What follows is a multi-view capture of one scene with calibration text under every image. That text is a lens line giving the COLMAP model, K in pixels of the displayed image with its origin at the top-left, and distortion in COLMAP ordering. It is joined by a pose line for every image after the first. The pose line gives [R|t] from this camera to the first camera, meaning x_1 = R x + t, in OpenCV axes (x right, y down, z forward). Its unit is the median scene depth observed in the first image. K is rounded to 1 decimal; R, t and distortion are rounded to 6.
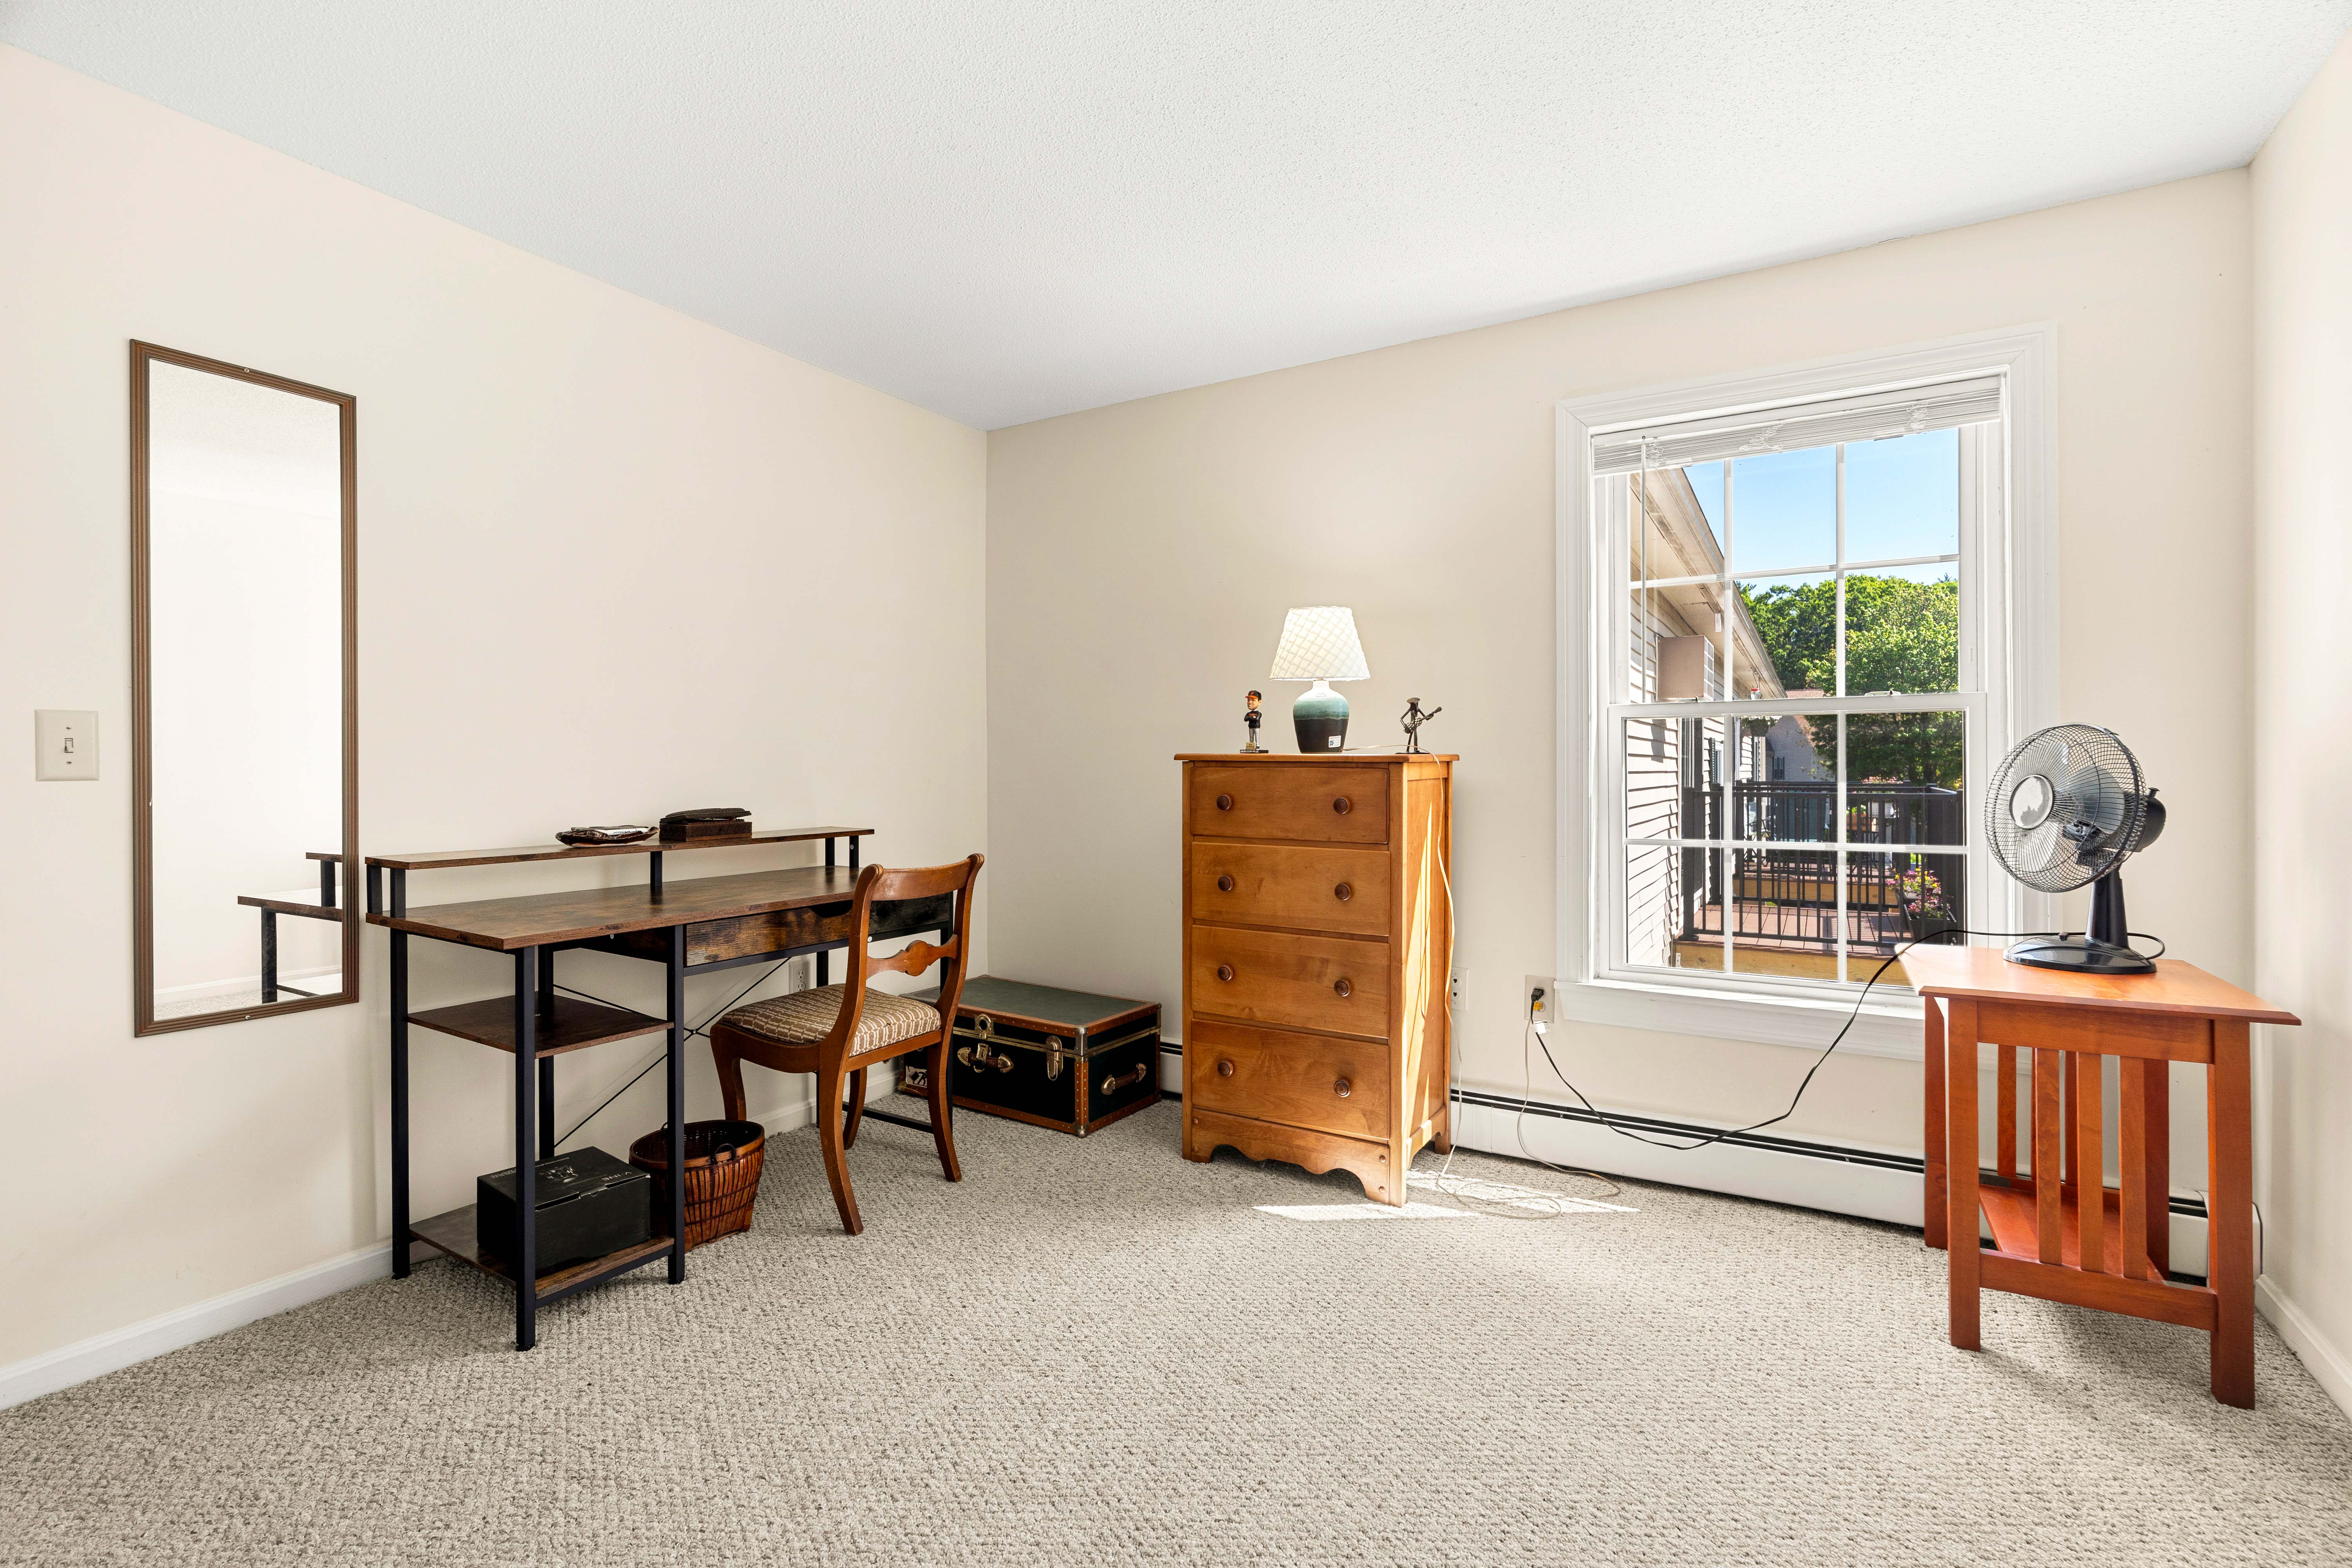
lens RADIAL K [[1068.0, 0, 1184.0], [0, 1068.0, 780.1], [0, 0, 1]] dist [-0.007475, 0.001846]
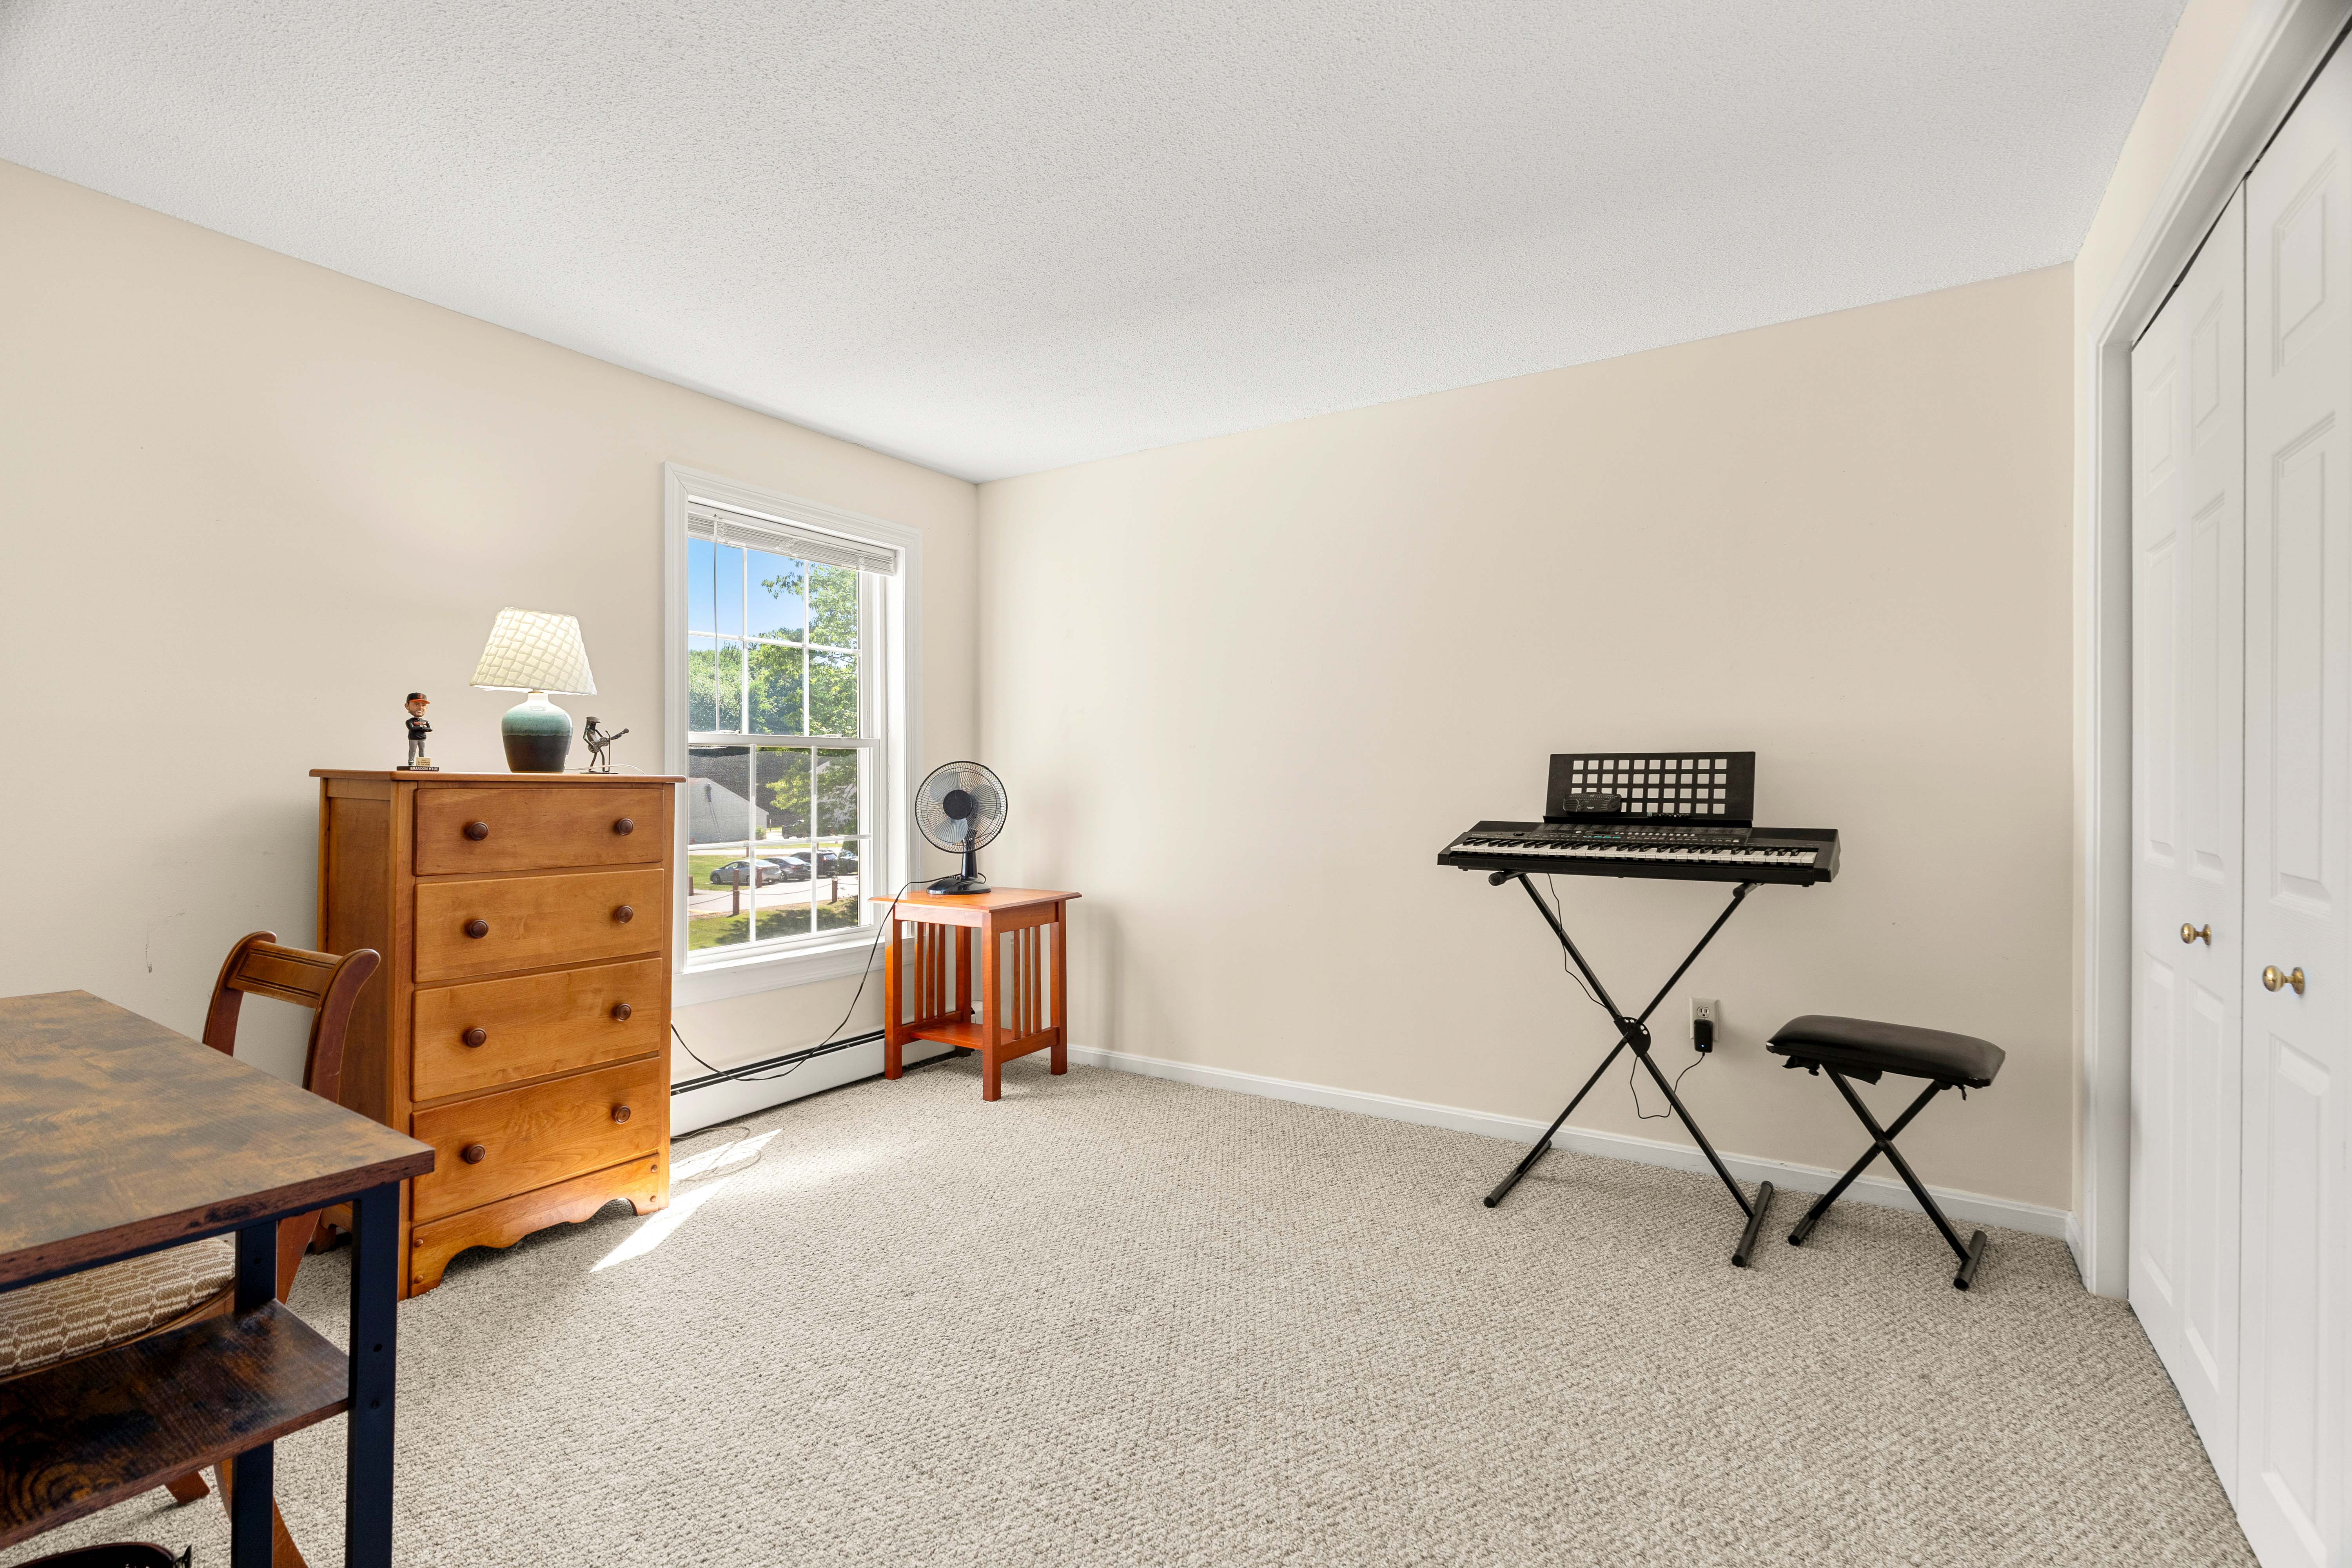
lens RADIAL K [[1068.0, 0, 1182.8], [0, 1068.0, 769.9], [0, 0, 1]] dist [-0.007475, 0.001846]
pose [[0.026015, 0.007642, 0.999632, -0.832289], [0.007184, 0.999944, -0.007832, -0.017113], [-0.999636, 0.007385, 0.025959, 0.464344]]
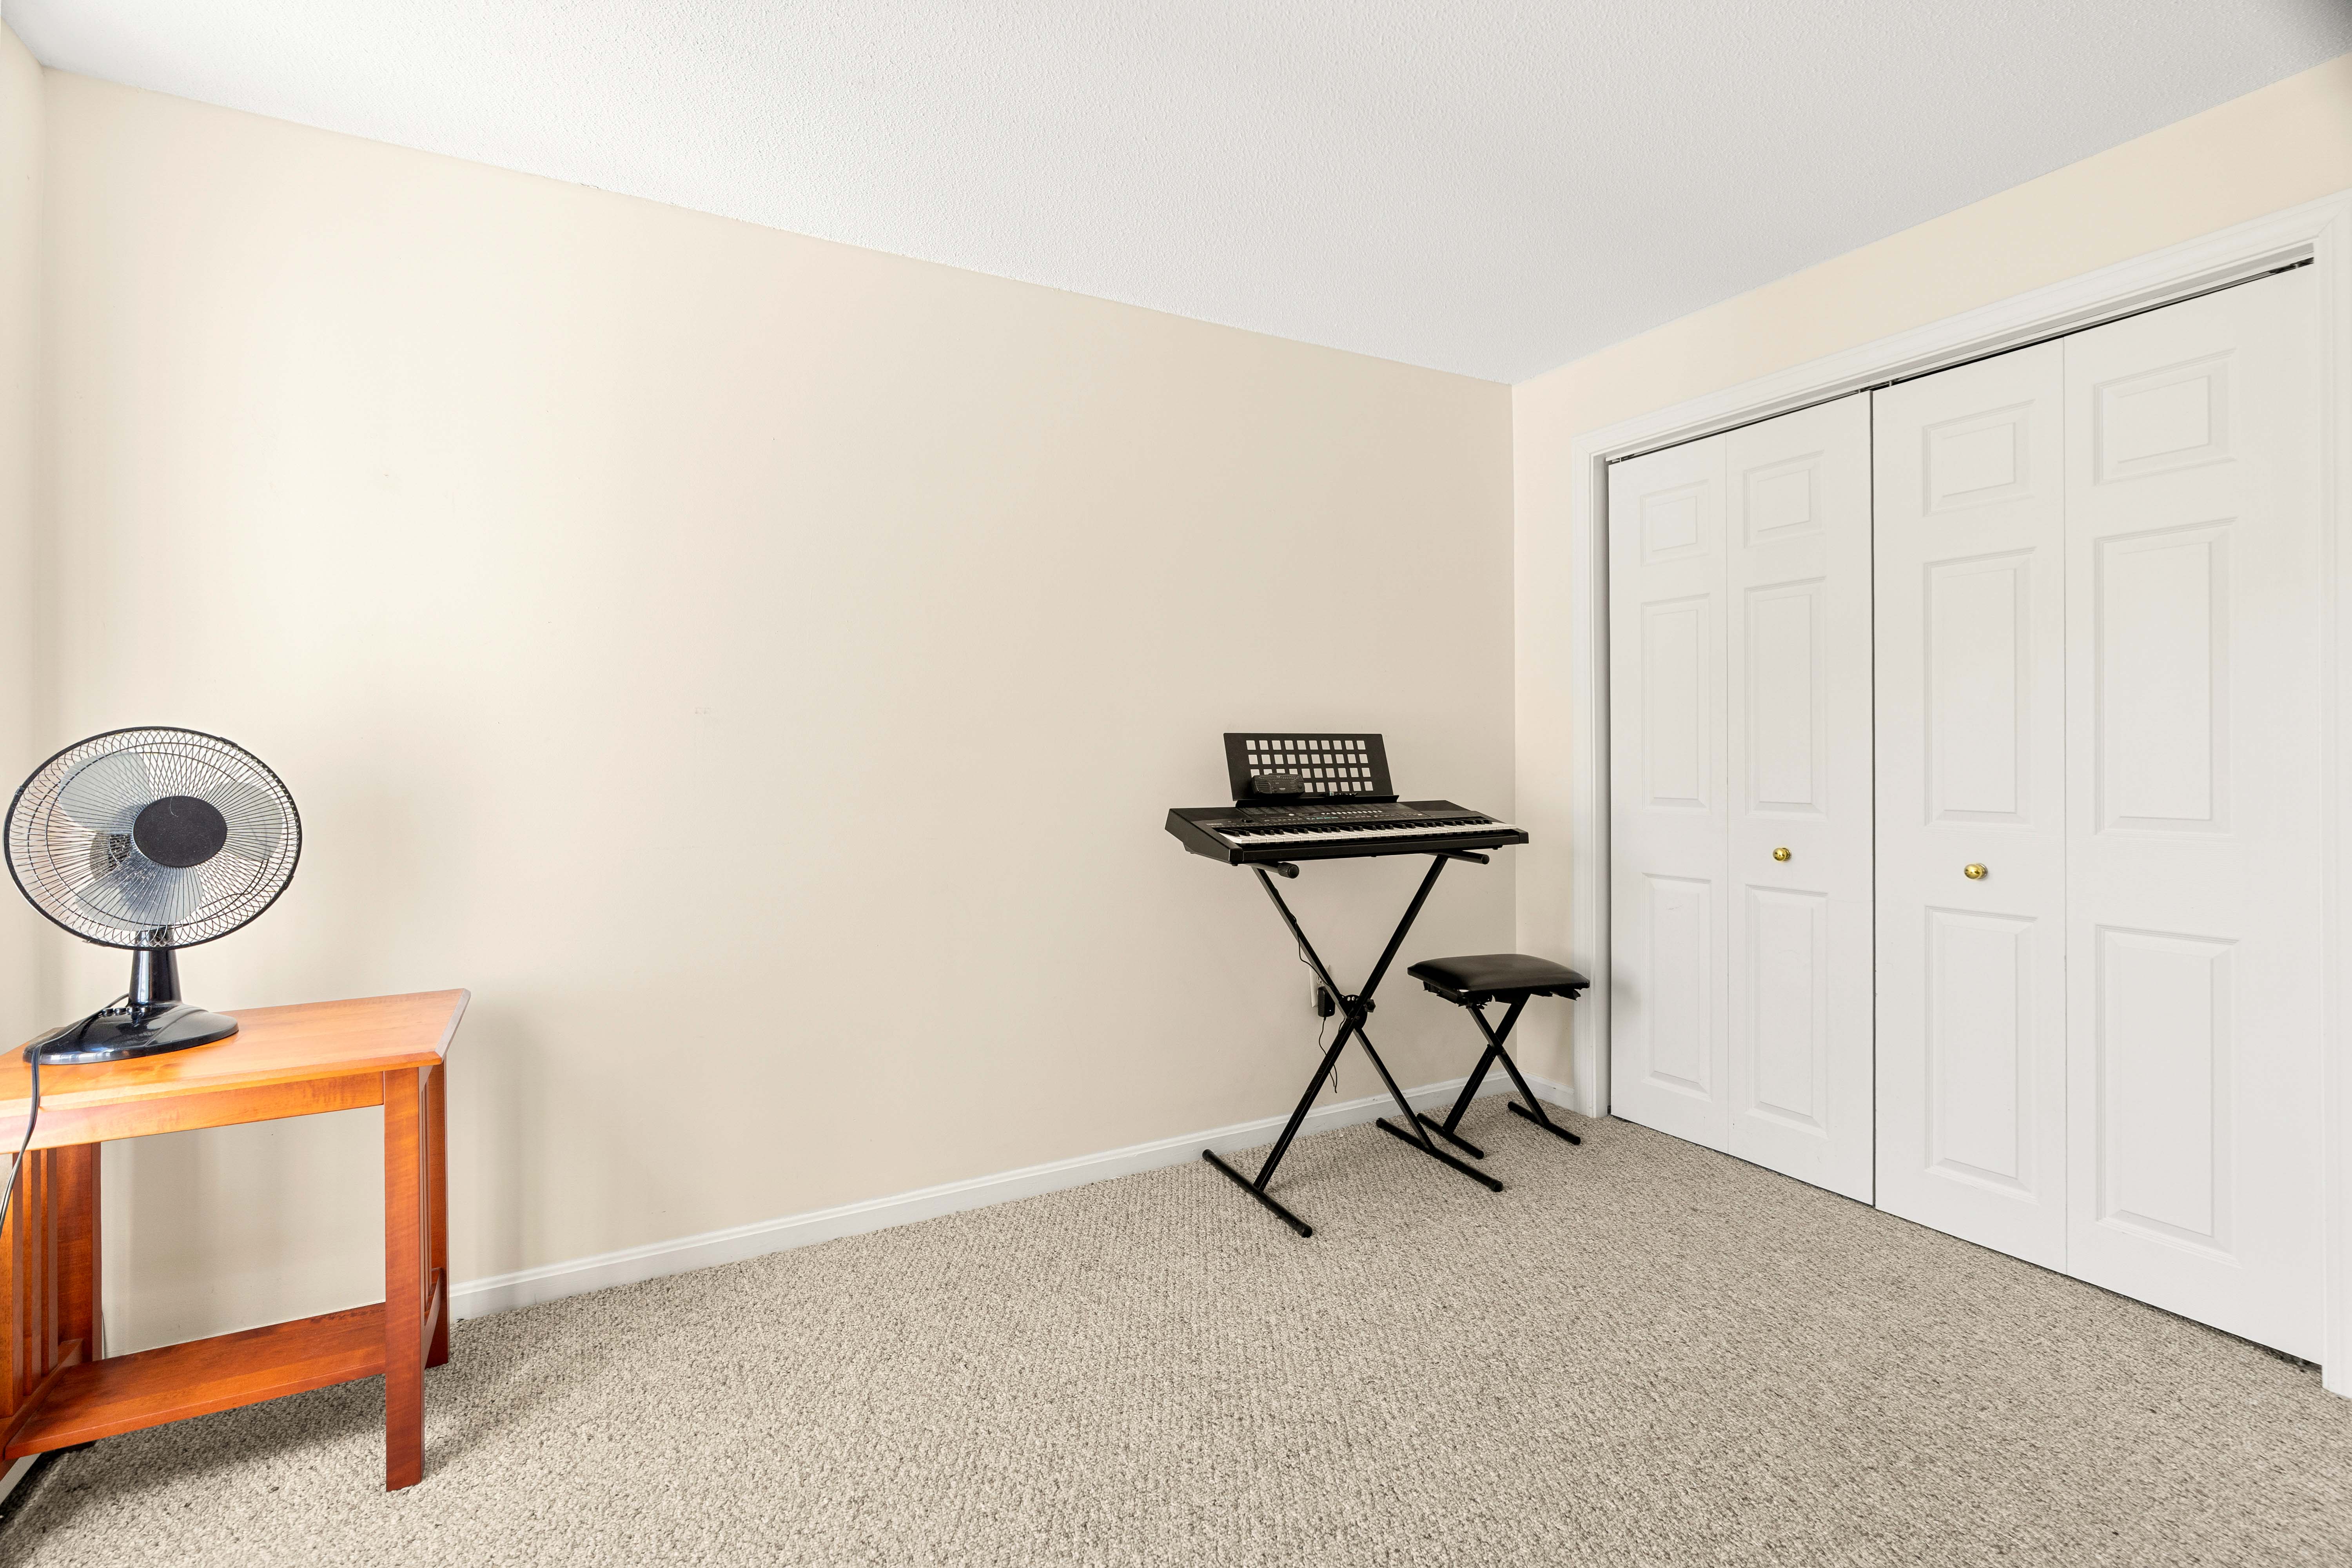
lens RADIAL K [[1068.0, 0, 1172.8], [0, 1068.0, 762.3], [0, 0, 1]] dist [-0.007475, 0.001846]
pose [[-0.861676, 0.005370, 0.507431, -0.155559], [0.012455, 0.999867, 0.010569, -0.023368], [-0.507306, 0.015427, -0.861628, 1.054729]]
